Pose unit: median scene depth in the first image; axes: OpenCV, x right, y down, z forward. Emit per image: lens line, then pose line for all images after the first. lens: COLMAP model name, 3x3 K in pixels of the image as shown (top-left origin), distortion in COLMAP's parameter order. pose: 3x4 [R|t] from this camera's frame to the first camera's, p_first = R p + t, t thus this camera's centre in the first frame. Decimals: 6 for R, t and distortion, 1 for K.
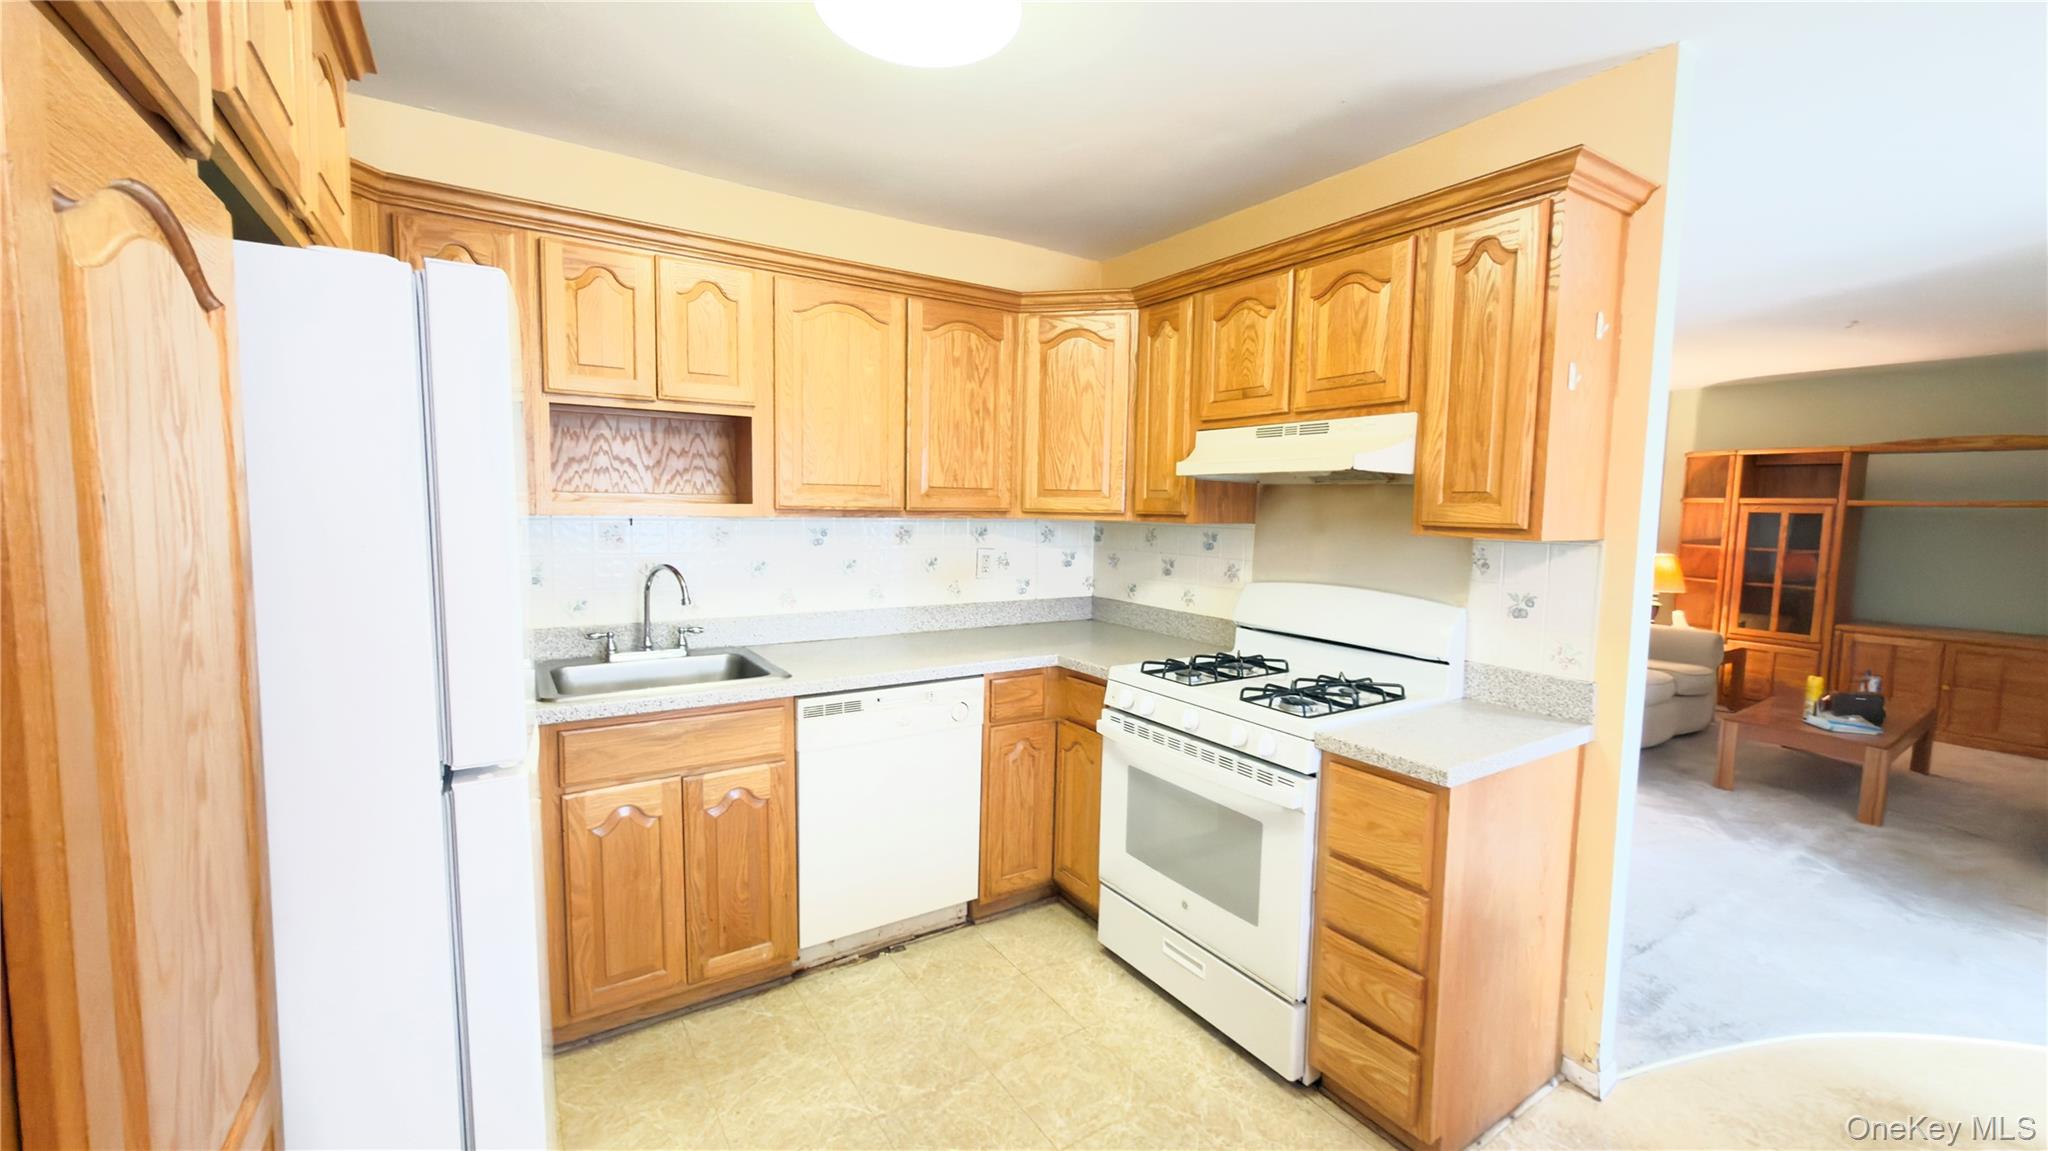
lens RADIAL K [[812.7, 0, 1024.0], [0, 812.7, 575.5], [0, 0, 1]] dist [-0.001520, -0.000161]
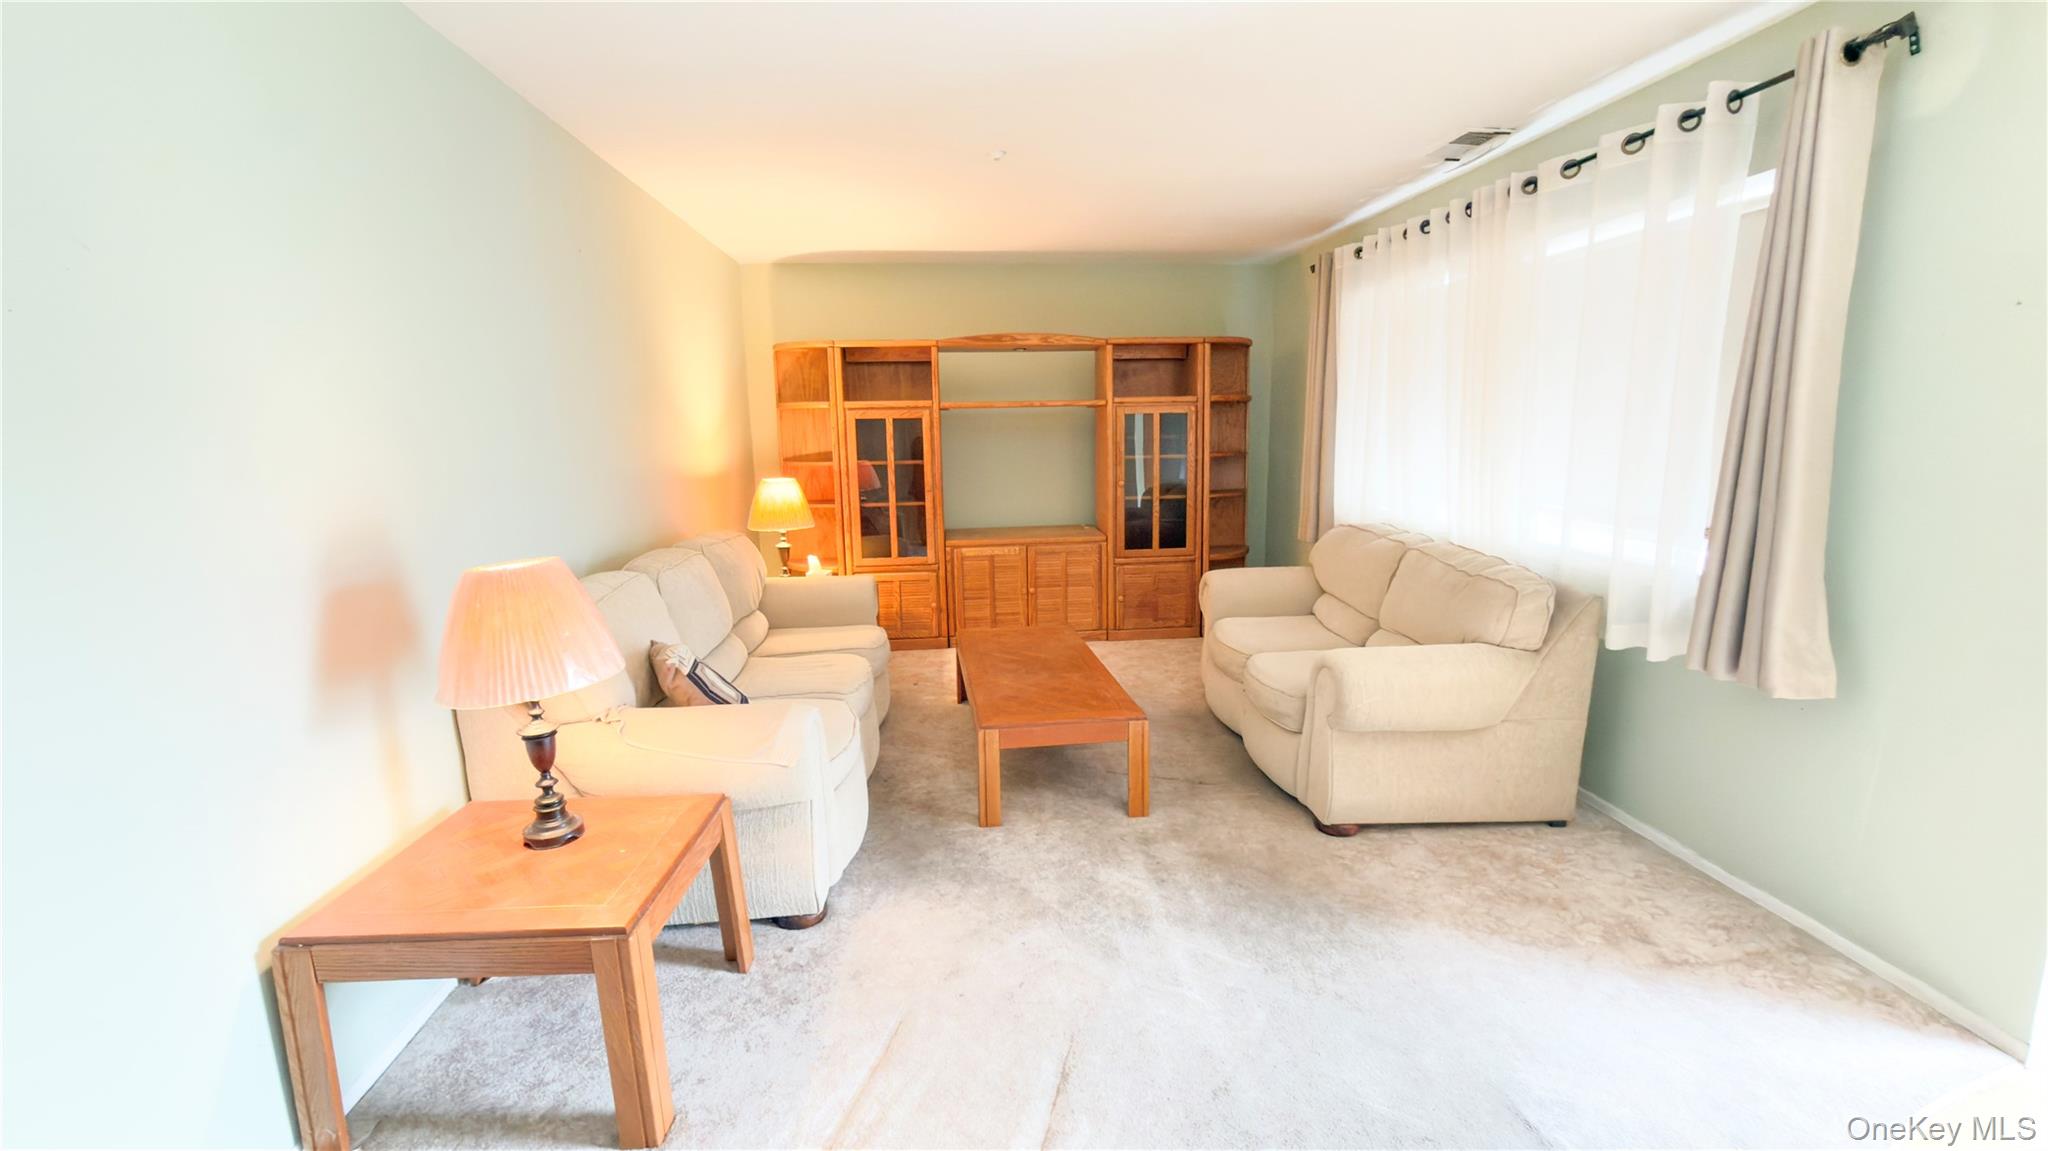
lens RADIAL K [[812.7, 0, 1024.0], [0, 812.7, 575.5], [0, 0, 1]] dist [-0.001520, -0.000161]
pose [[0.463967, -0.187227, 0.865841, 0.256546], [0.102728, 0.982187, 0.157338, -0.037896], [-0.879876, 0.015947, 0.474936, 0.515686]]
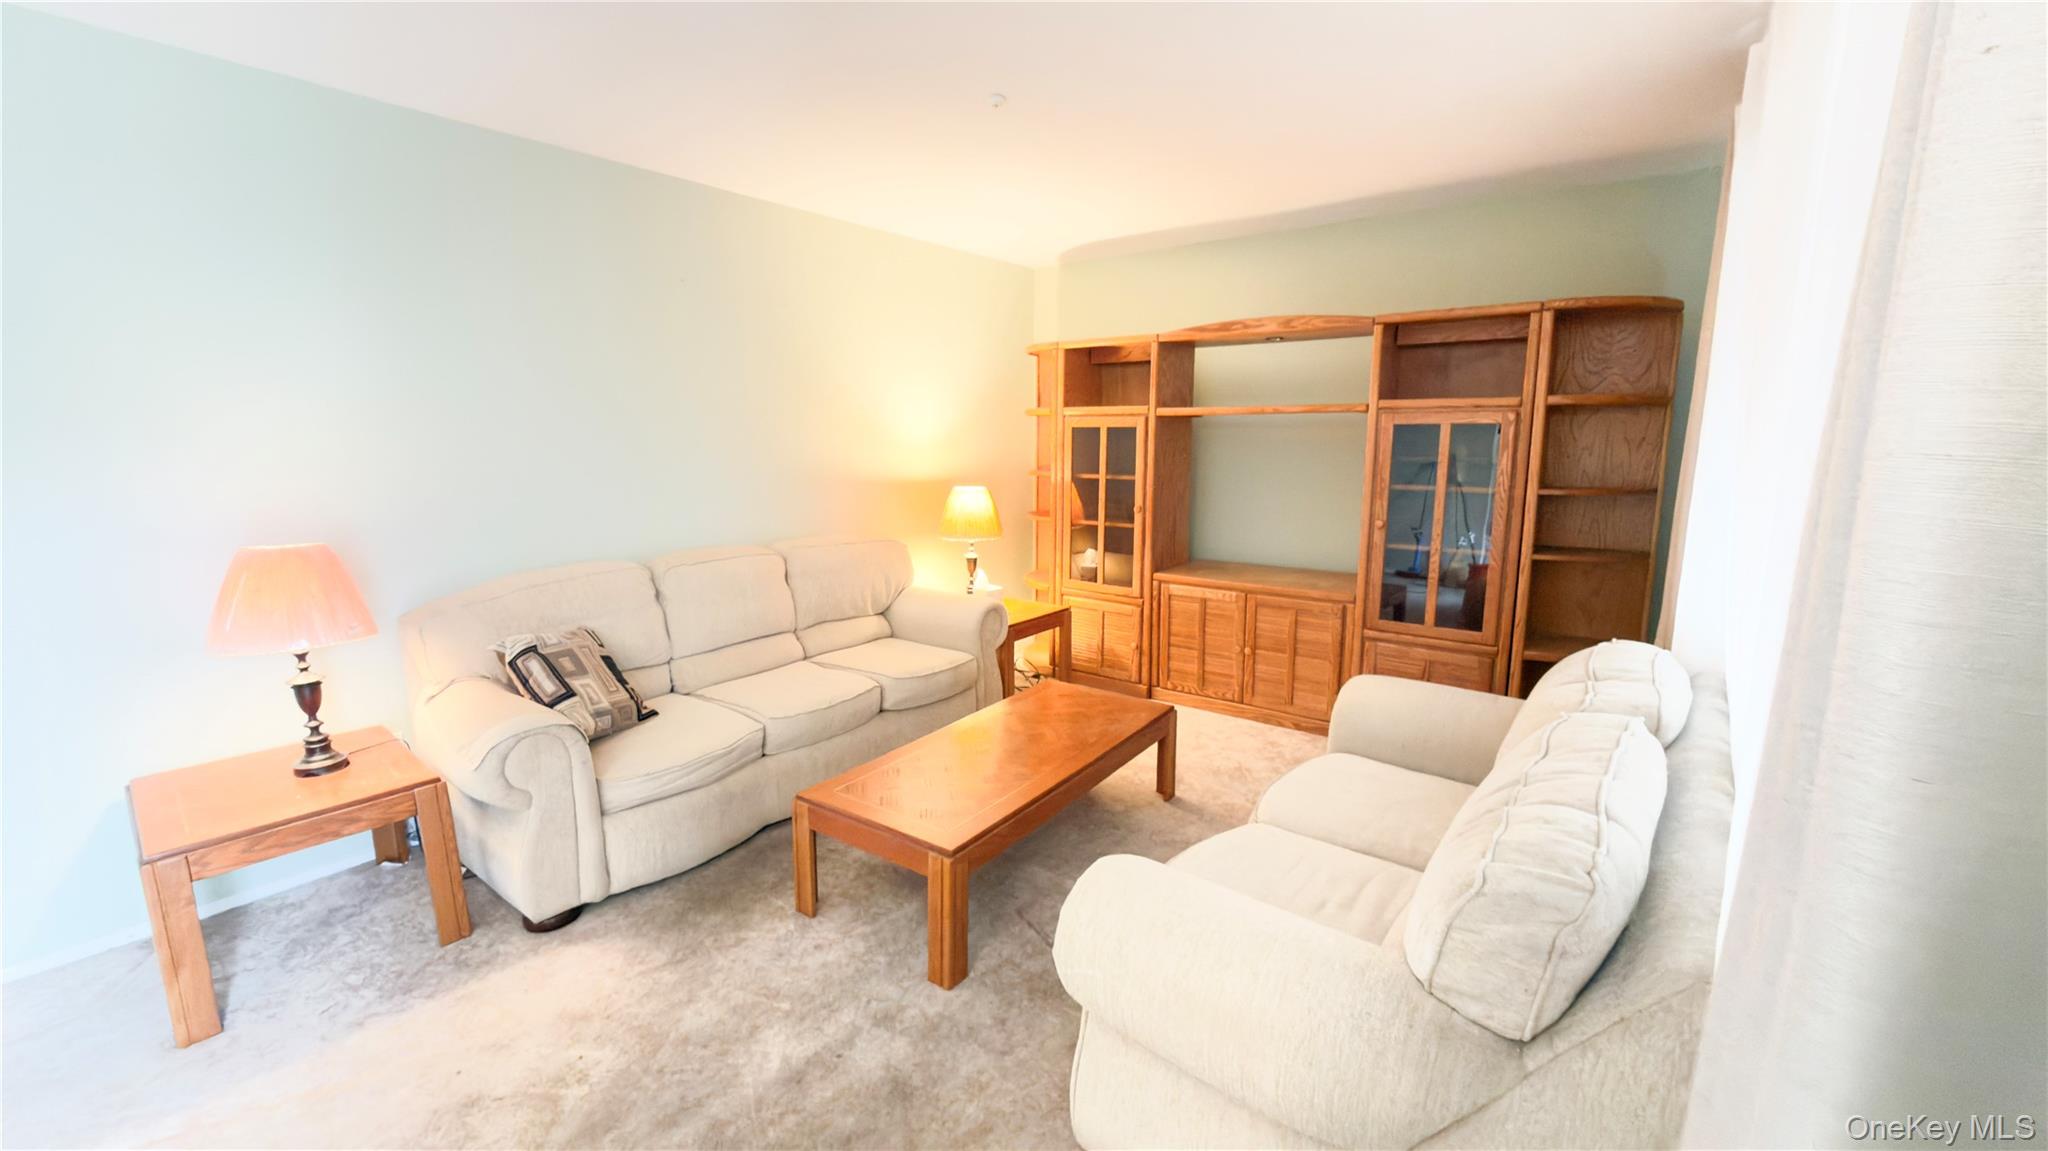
lens RADIAL K [[812.7, 0, 1024.0], [0, 812.7, 575.5], [0, 0, 1]] dist [-0.001520, -0.000161]
pose [[0.939660, -0.076657, 0.333411, 0.662536], [0.046621, 0.994174, 0.097187, -0.018430], [-0.338919, -0.075778, 0.937759, 0.338927]]
